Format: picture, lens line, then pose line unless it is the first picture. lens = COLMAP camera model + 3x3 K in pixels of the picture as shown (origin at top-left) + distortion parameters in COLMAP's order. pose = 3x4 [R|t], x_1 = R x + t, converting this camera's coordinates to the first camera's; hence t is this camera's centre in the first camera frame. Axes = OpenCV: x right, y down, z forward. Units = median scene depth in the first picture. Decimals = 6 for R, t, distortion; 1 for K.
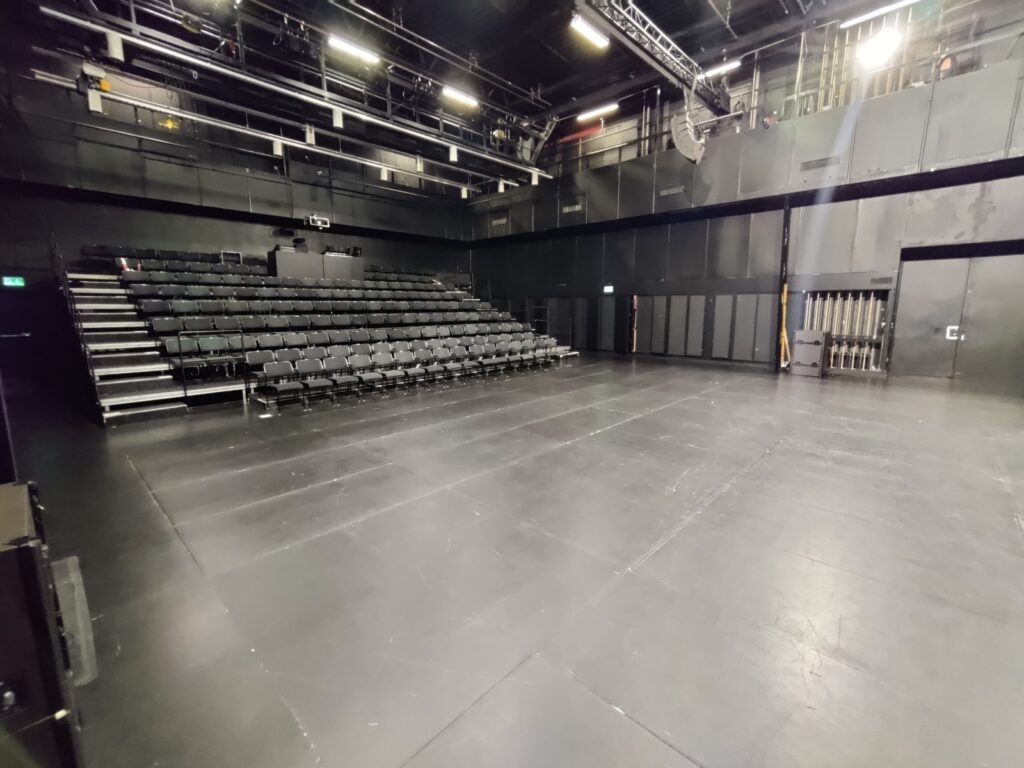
lens RADIAL K [[448.0, 0, 513.7], [0, 448.0, 381.1], [0, 0, 1]] dist [0.008257, 0.002968]
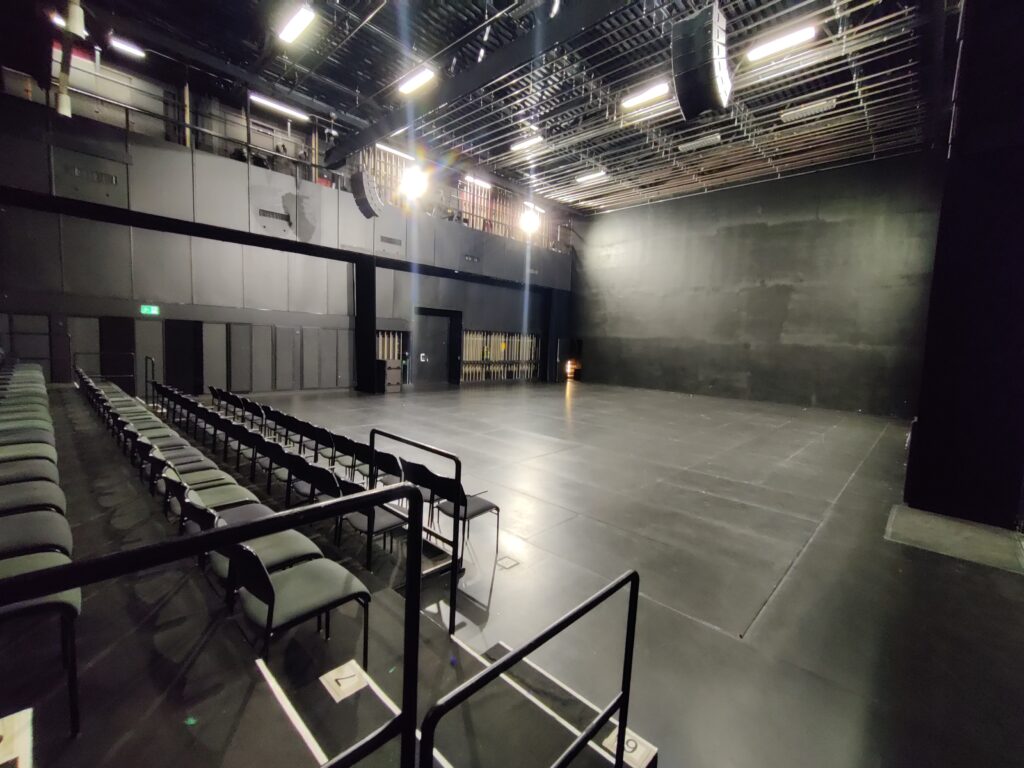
lens RADIAL K [[448.0, 0, 510.0], [0, 448.0, 384.9], [0, 0, 1]] dist [0.008257, 0.002968]
pose [[0.000671, -0.096516, 0.995331, -0.644554], [0.128202, 0.987126, 0.095634, -0.109299], [-0.991748, 0.127539, 0.013036, 0.579241]]
